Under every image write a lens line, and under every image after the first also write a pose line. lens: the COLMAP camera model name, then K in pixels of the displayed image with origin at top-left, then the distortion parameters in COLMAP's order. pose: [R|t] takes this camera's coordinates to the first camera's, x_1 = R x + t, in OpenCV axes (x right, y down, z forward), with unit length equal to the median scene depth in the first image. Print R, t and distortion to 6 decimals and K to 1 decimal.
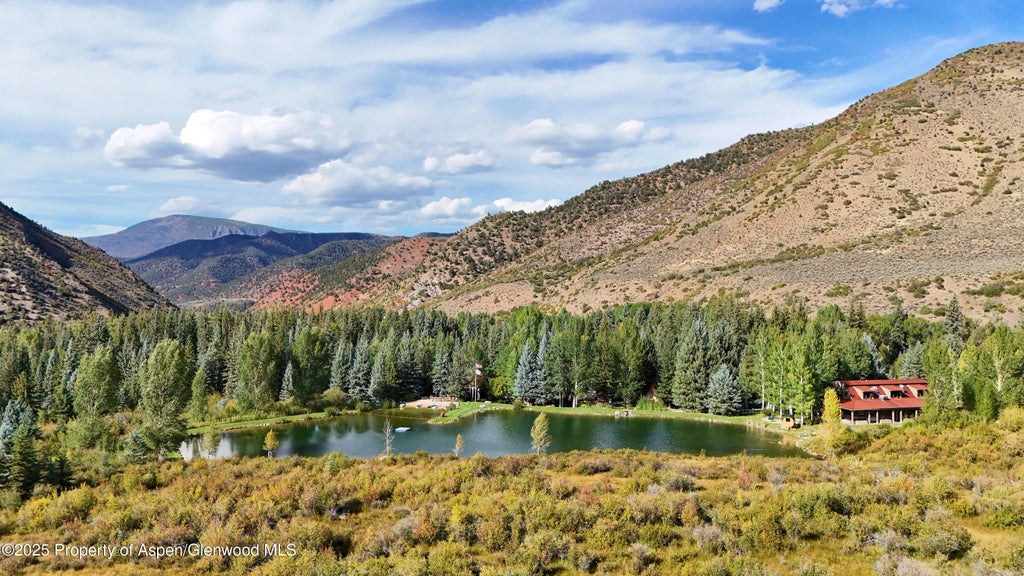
lens RADIAL K [[752.0, 0, 515.4], [0, 752.0, 293.9], [0, 0, 1]] dist [0.067171, -0.060650]
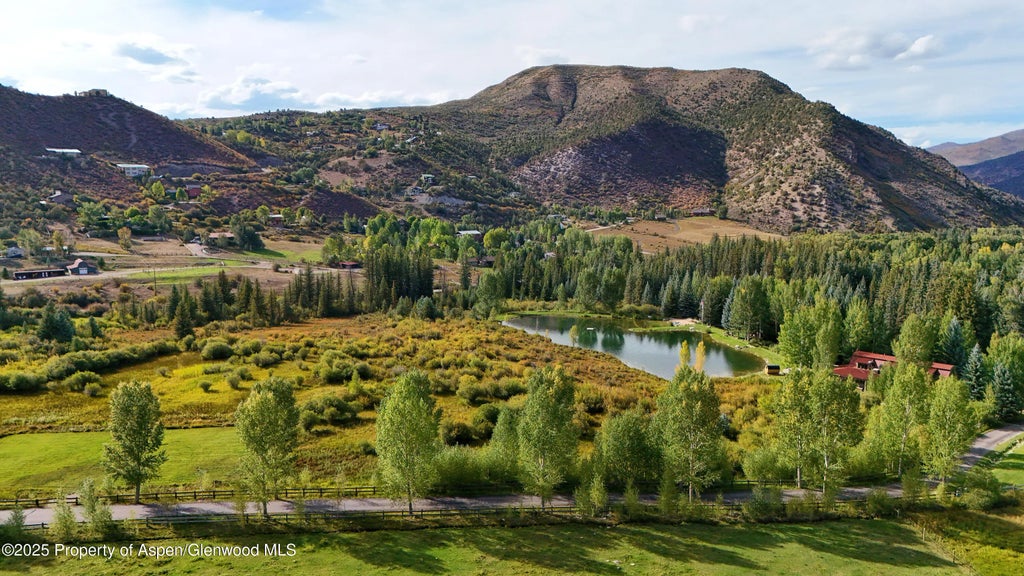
lens RADIAL K [[752.0, 0, 516.7], [0, 752.0, 290.5], [0, 0, 1]] dist [0.067171, -0.060650]
pose [[0.439882, 0.110269, -0.891260, 0.182560], [0.011180, 0.991684, 0.128212, -0.019673], [0.897986, -0.066363, 0.434991, 0.004377]]
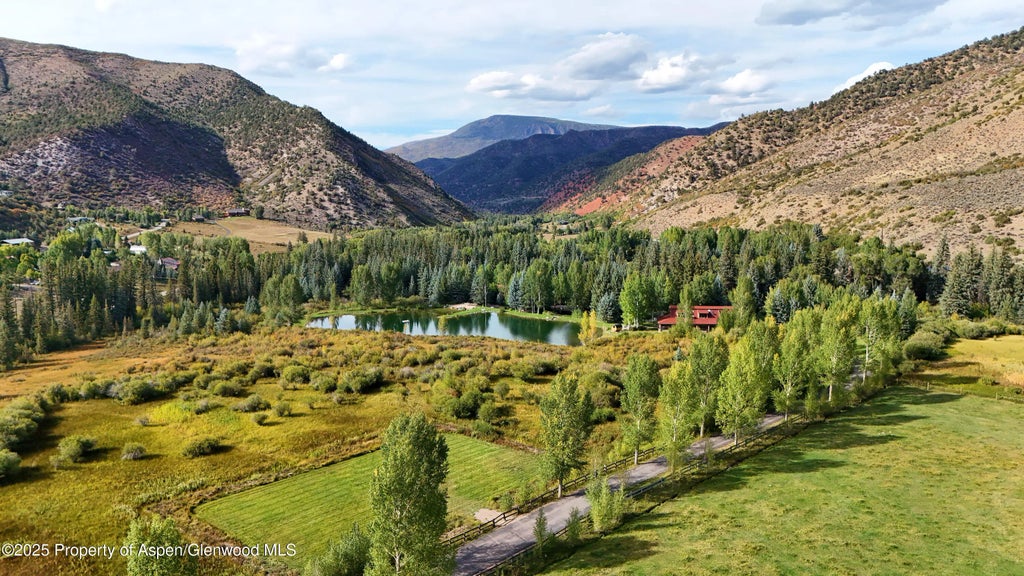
lens RADIAL K [[752.0, 0, 507.6], [0, 752.0, 292.1], [0, 0, 1]] dist [0.067171, -0.060650]
pose [[0.916104, 0.044104, -0.398508, 0.109512], [0.012476, 0.990315, 0.138279, -0.020344], [0.400747, -0.131650, 0.906681, -0.084000]]
